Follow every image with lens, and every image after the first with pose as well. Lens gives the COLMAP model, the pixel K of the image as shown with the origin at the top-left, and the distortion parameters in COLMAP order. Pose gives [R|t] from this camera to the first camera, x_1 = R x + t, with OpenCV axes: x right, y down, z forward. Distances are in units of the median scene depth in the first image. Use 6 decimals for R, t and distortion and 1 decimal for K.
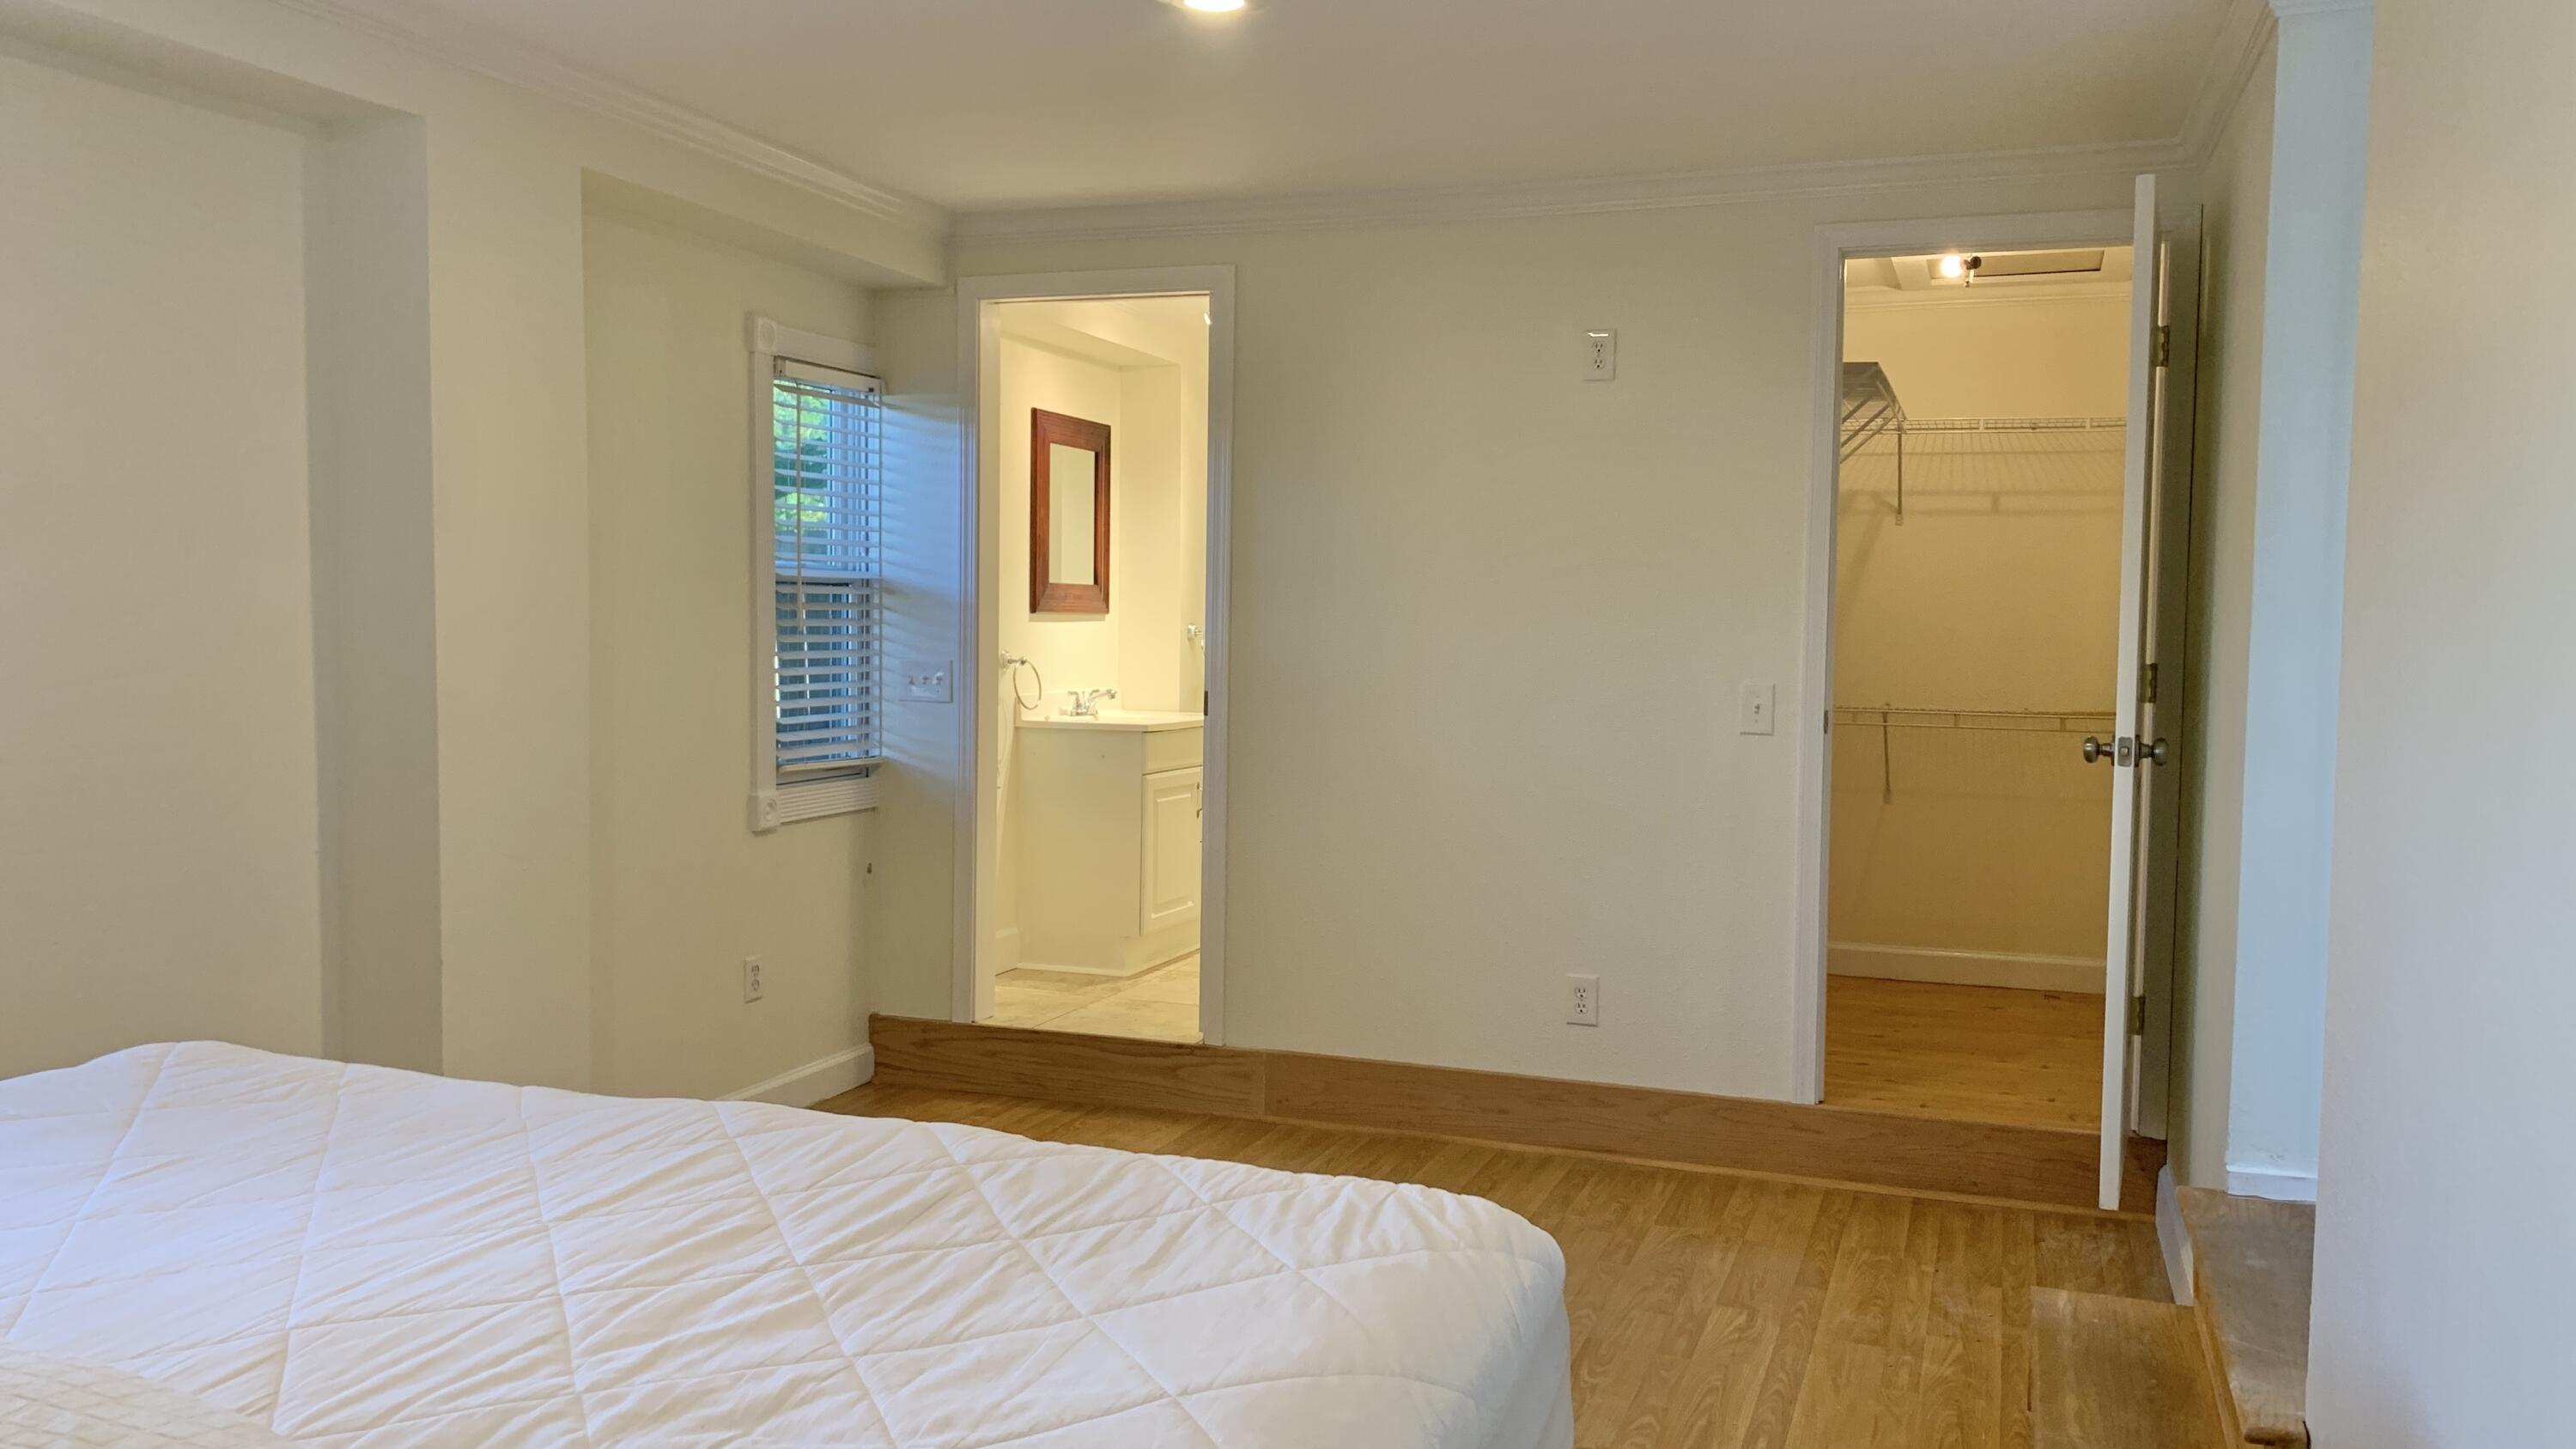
lens RADIAL K [[1962.1, 0, 1292.1], [0, 1962.1, 719.7], [0, 0, 1]] dist [0.066534, -0.088769]
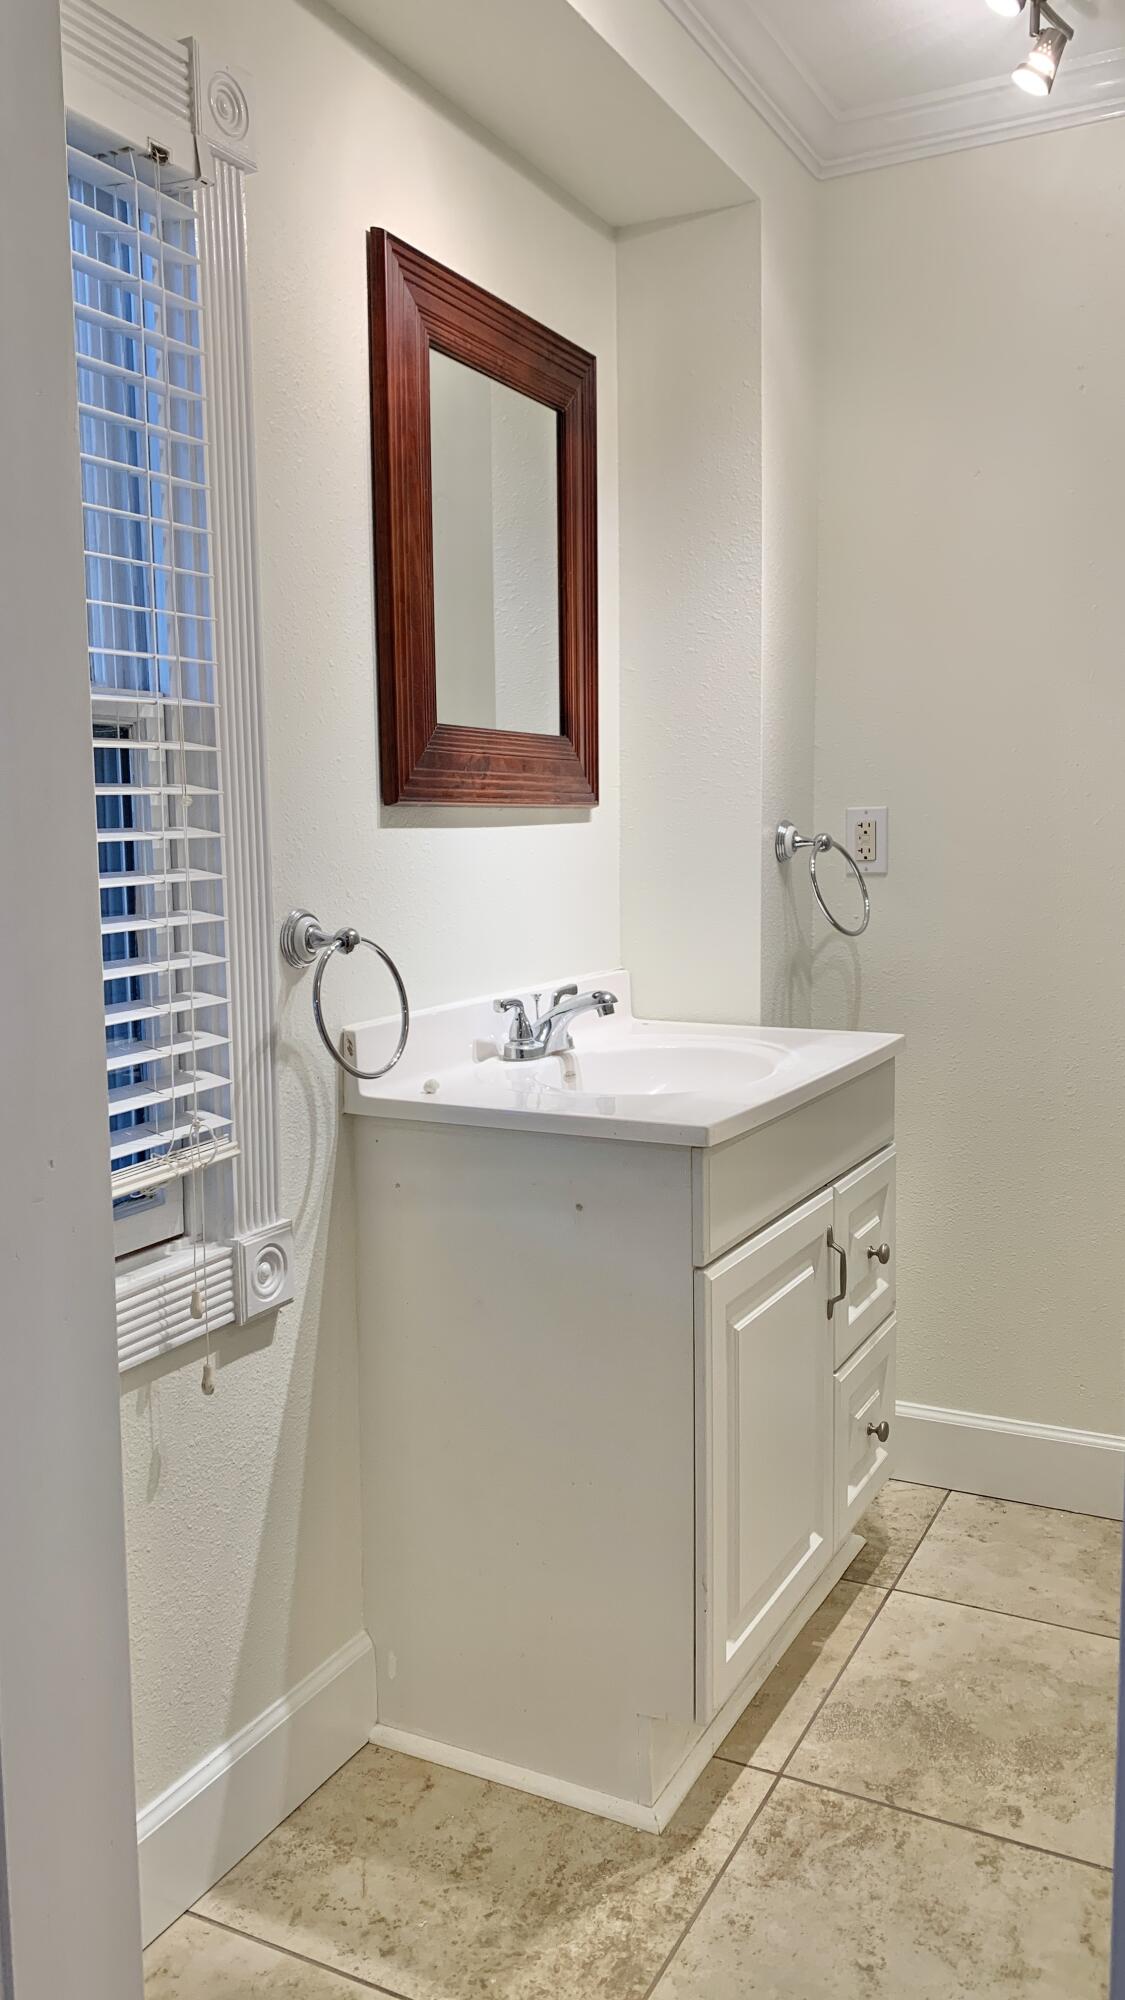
lens RADIAL K [[1523.2, 0, 565.8], [0, 1523.2, 1000.2], [0, 0, 1]] dist [0.066534, -0.088769]
pose [[0.990450, -0.011573, -0.137387, -0.057935], [0.020678, 0.997669, 0.065029, -0.034801], [0.136314, -0.067249, 0.988381, 0.702366]]
